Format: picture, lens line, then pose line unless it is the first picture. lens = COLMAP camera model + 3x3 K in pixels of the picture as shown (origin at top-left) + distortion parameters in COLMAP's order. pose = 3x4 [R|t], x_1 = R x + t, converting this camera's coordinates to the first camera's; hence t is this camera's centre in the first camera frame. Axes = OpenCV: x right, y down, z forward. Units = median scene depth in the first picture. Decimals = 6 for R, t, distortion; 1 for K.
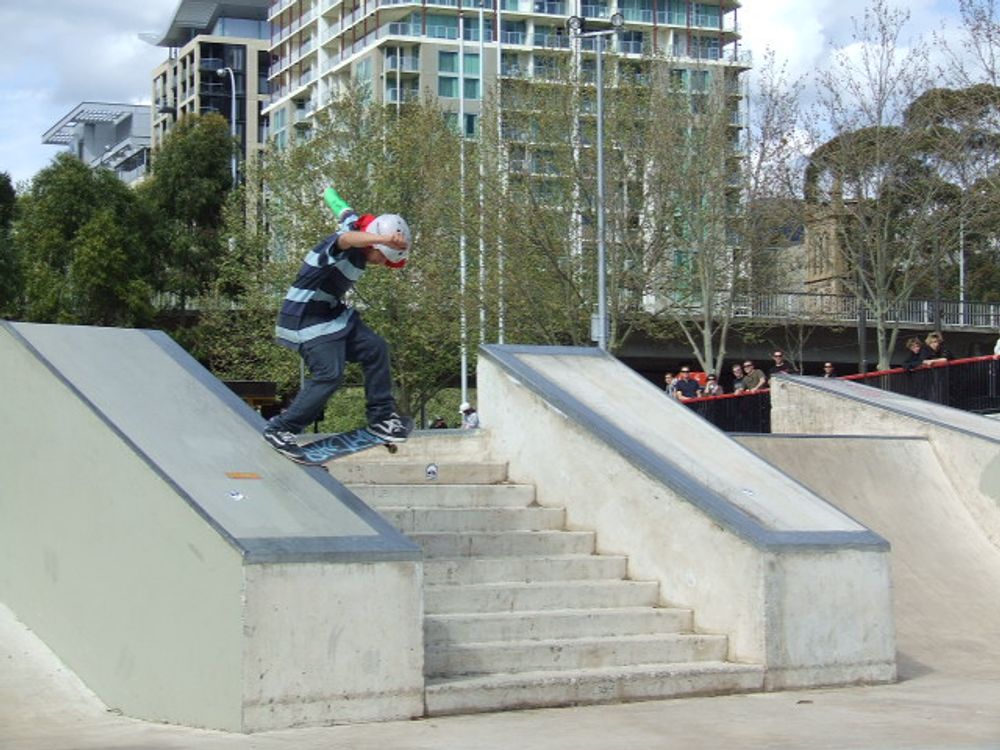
lens RADIAL K [[2377.6, 0, 499.2], [0, 2377.6, 374.6], [0, 0, 1]] dist [0.062083, 0.000000]
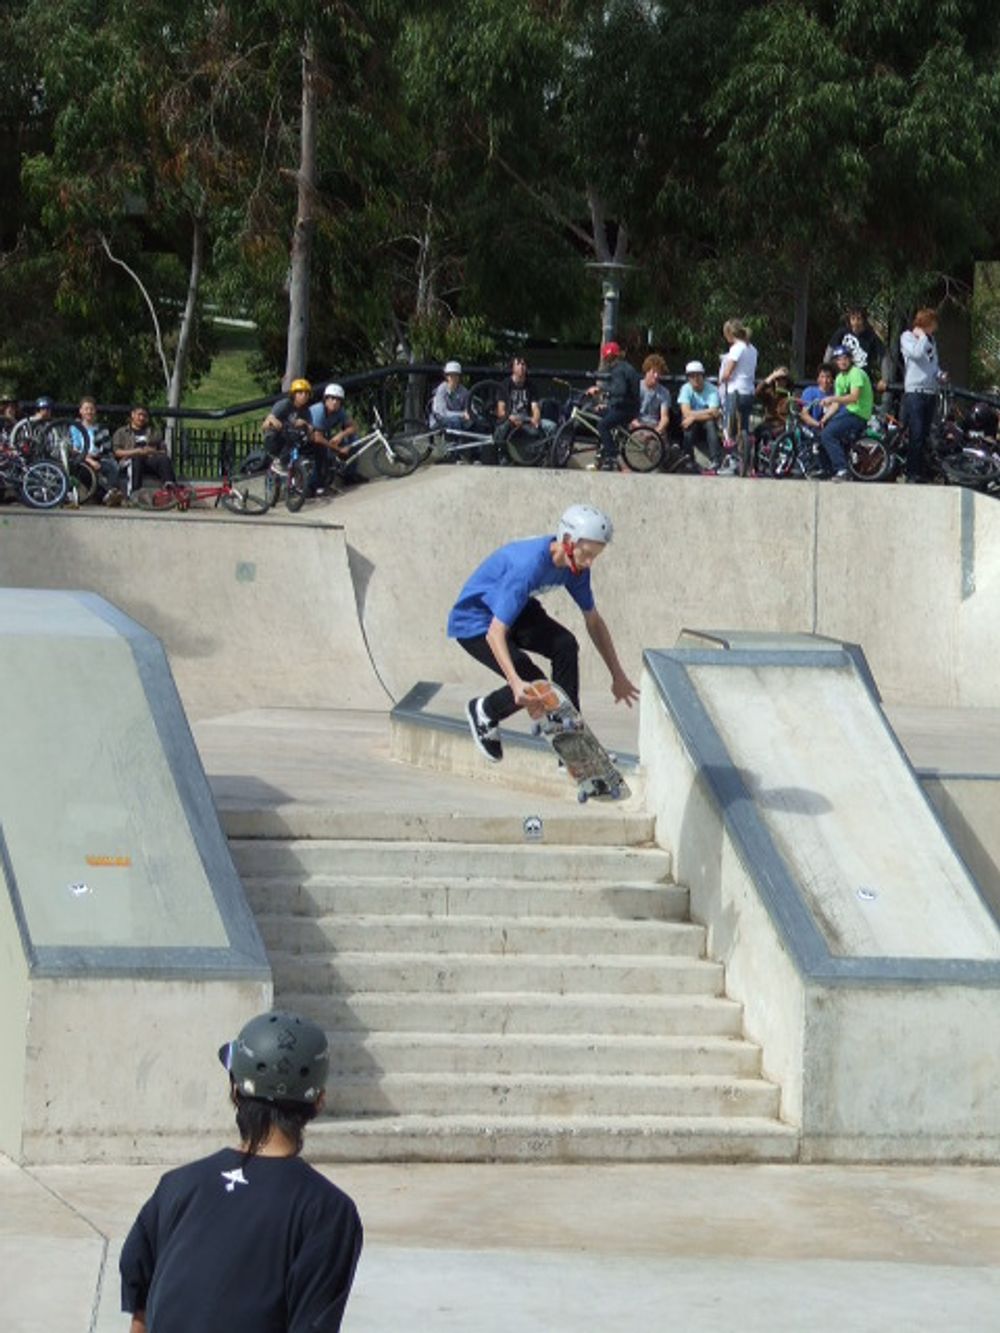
lens RADIAL K [[5778.0, 0, 500.1], [0, 5778.0, 666.5], [0, 0, 1]] dist [0.184549, 0.000000]
pose [[0.928198, 0.061276, -0.367007, 0.737976], [-0.026645, 0.994761, 0.098699, -0.222735], [0.371132, -0.081833, 0.924967, -0.812352]]
